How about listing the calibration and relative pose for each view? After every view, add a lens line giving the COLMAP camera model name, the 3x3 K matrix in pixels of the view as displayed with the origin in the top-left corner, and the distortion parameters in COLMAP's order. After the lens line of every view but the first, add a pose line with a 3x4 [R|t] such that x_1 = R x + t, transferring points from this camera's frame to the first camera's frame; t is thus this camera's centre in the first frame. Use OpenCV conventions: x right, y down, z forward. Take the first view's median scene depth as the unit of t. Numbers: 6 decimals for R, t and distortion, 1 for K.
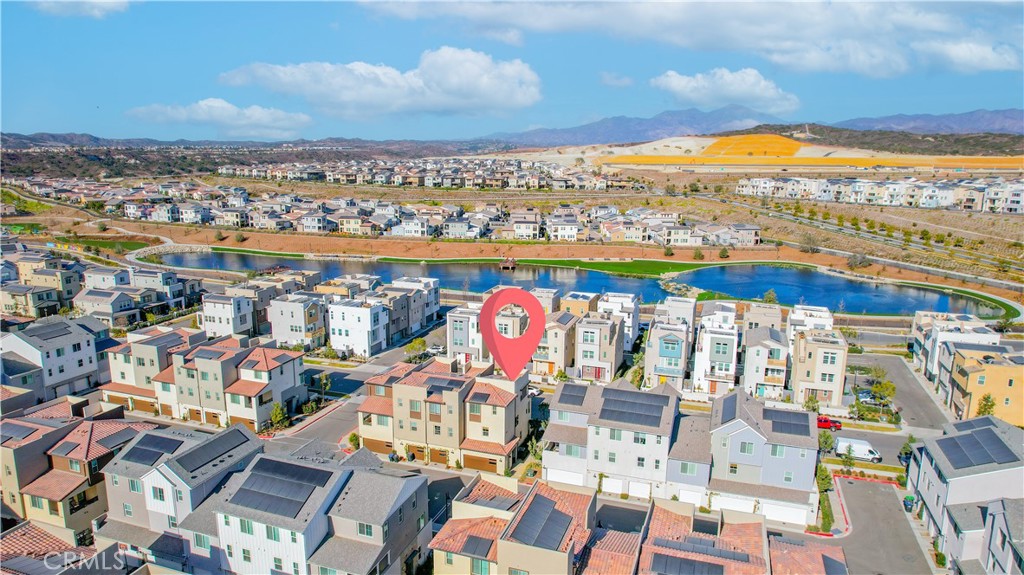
lens RADIAL K [[655.6, 0, 512.0], [0, 655.6, 287.5], [0, 0, 1]] dist [-0.073366, 0.065277]
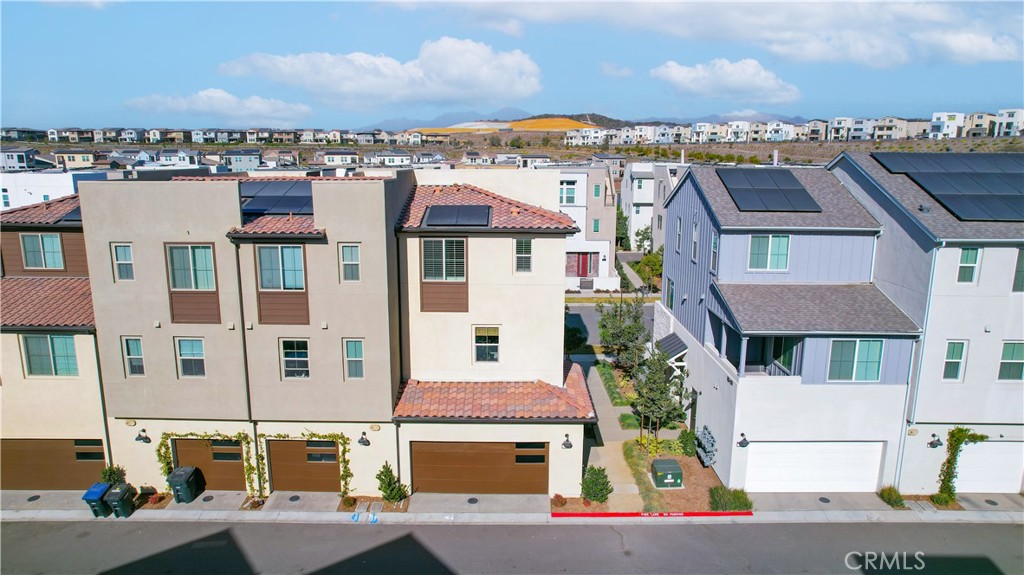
lens RADIAL K [[655.6, 0, 512.0], [0, 655.6, 287.5], [0, 0, 1]] dist [-0.073366, 0.065277]
pose [[0.948050, -0.066986, 0.310988, -0.065919], [0.067977, 0.997657, 0.007662, 0.115863], [-0.310773, 0.013876, 0.950383, 0.439439]]
